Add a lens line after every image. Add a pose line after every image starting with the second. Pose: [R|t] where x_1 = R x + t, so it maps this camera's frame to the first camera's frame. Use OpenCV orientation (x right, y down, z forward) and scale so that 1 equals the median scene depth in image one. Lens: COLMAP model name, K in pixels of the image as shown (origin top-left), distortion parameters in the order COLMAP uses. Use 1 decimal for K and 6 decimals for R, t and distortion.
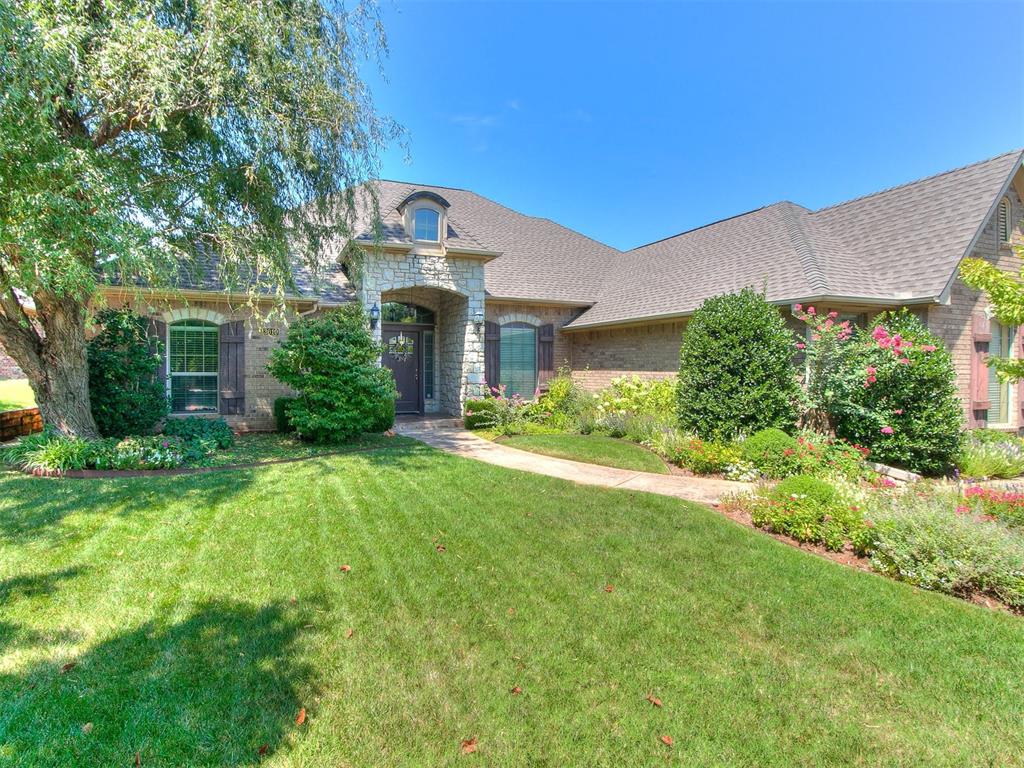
lens RADIAL K [[539.5, 0, 503.9], [0, 539.5, 383.3], [0, 0, 1]] dist [0.003699, 0.000832]
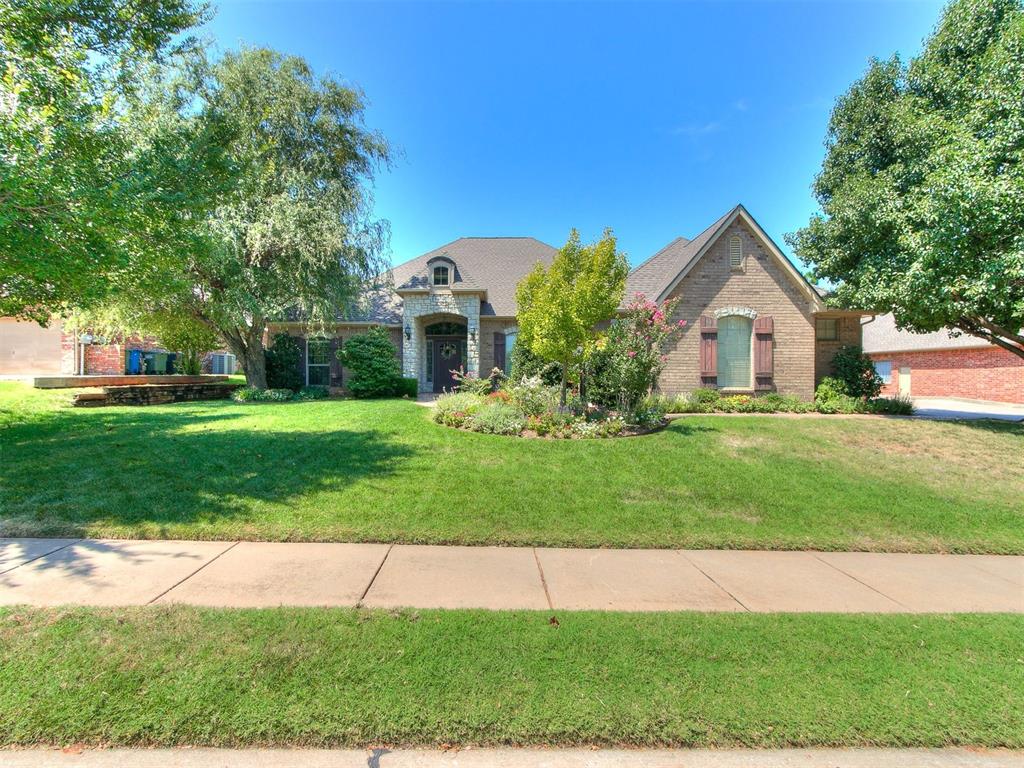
lens RADIAL K [[539.5, 0, 519.9], [0, 539.5, 385.0], [0, 0, 1]] dist [0.003699, 0.000832]
pose [[0.923959, -0.003802, -0.382474, 0.729500], [-0.006468, 0.999652, -0.025561, 0.086304], [0.382438, 0.026091, 0.923613, -0.447006]]
